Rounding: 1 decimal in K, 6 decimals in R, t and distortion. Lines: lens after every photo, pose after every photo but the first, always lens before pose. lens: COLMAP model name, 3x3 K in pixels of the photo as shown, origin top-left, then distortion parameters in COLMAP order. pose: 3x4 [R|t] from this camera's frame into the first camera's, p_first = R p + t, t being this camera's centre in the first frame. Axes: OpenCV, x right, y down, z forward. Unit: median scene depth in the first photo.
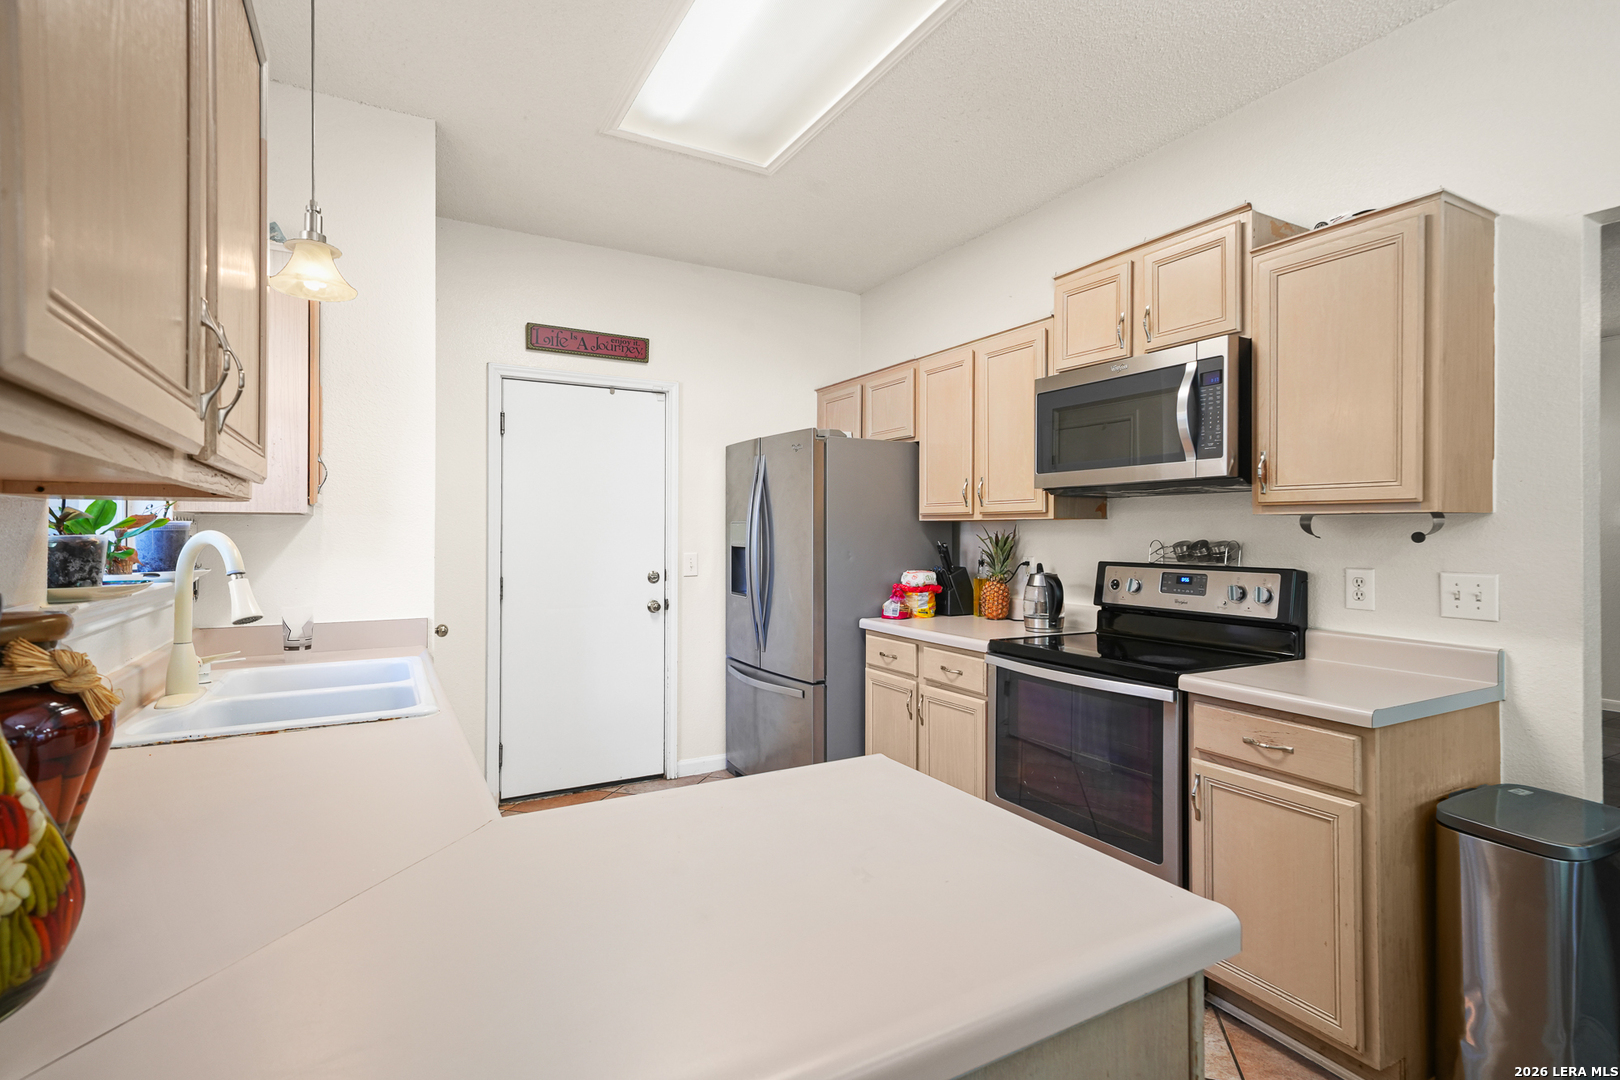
lens RADIAL K [[792.1, 0, 809.8], [0, 792.1, 526.9], [0, 0, 1]] dist [0.009568, 0.001057]
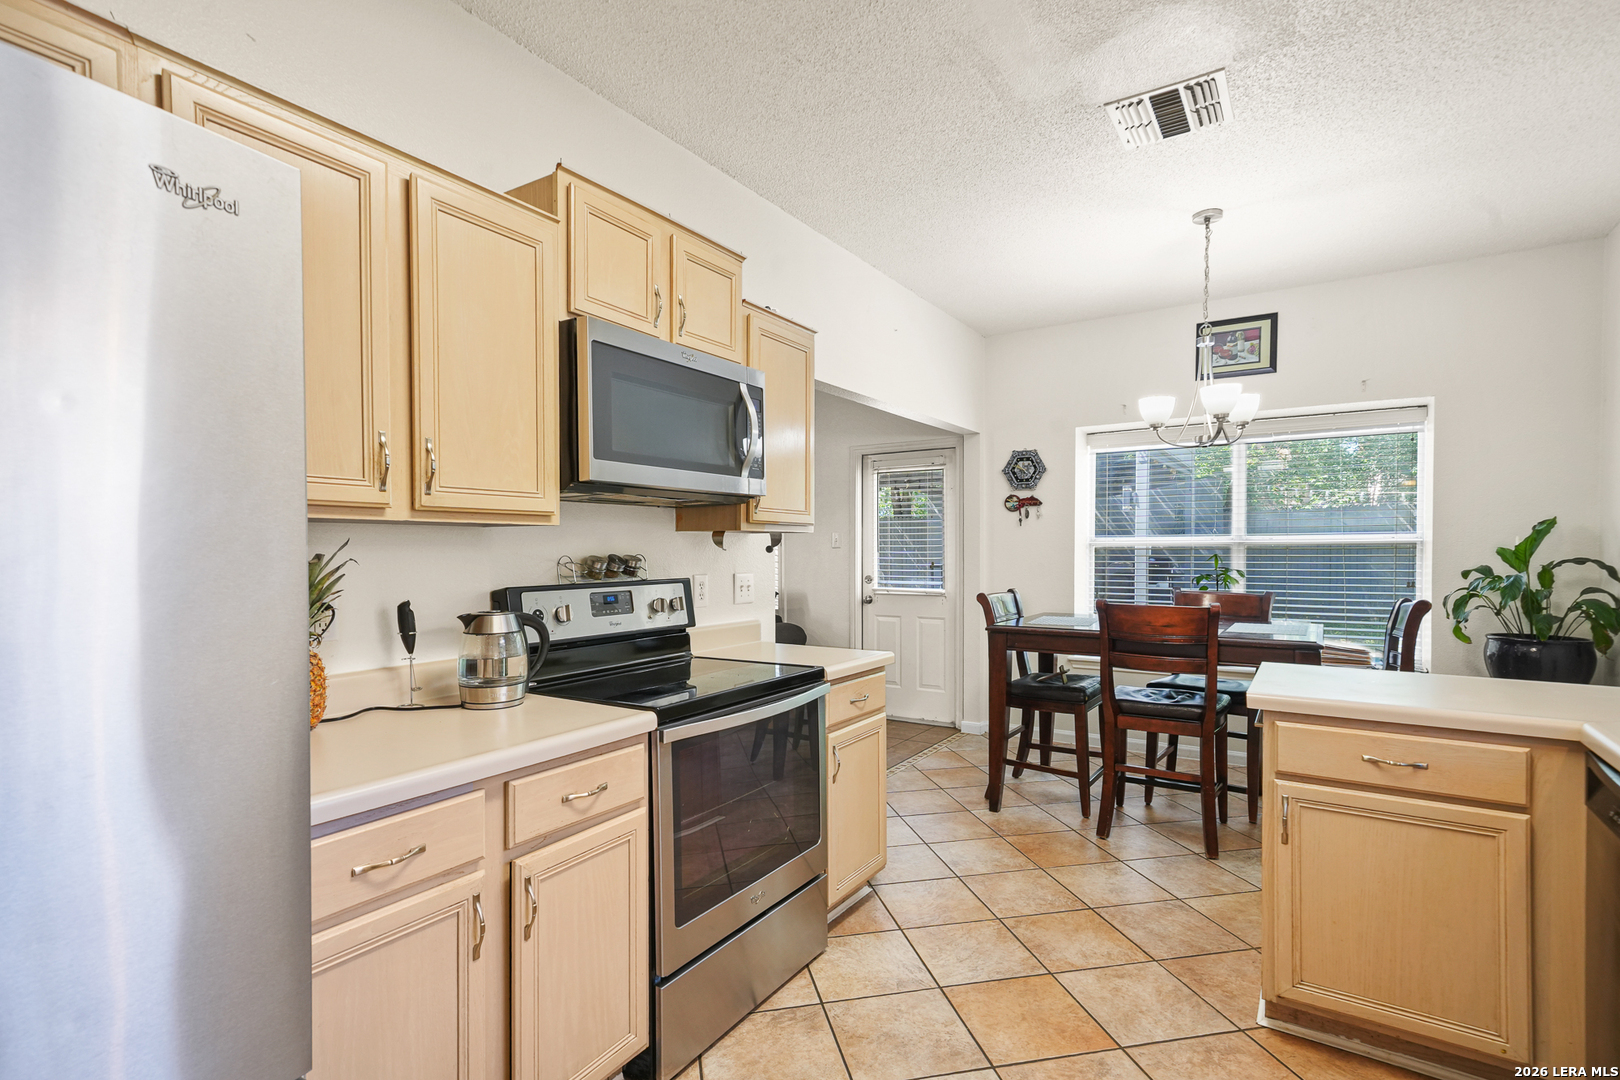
lens RADIAL K [[792.1, 0, 813.0], [0, 792.1, 556.9], [0, 0, 1]] dist [0.009568, 0.001057]
pose [[-0.465986, -0.007139, 0.884763, -0.345026], [0.000697, 0.999964, 0.008436, 0.009667], [-0.884792, 0.004548, -0.465964, 0.996556]]
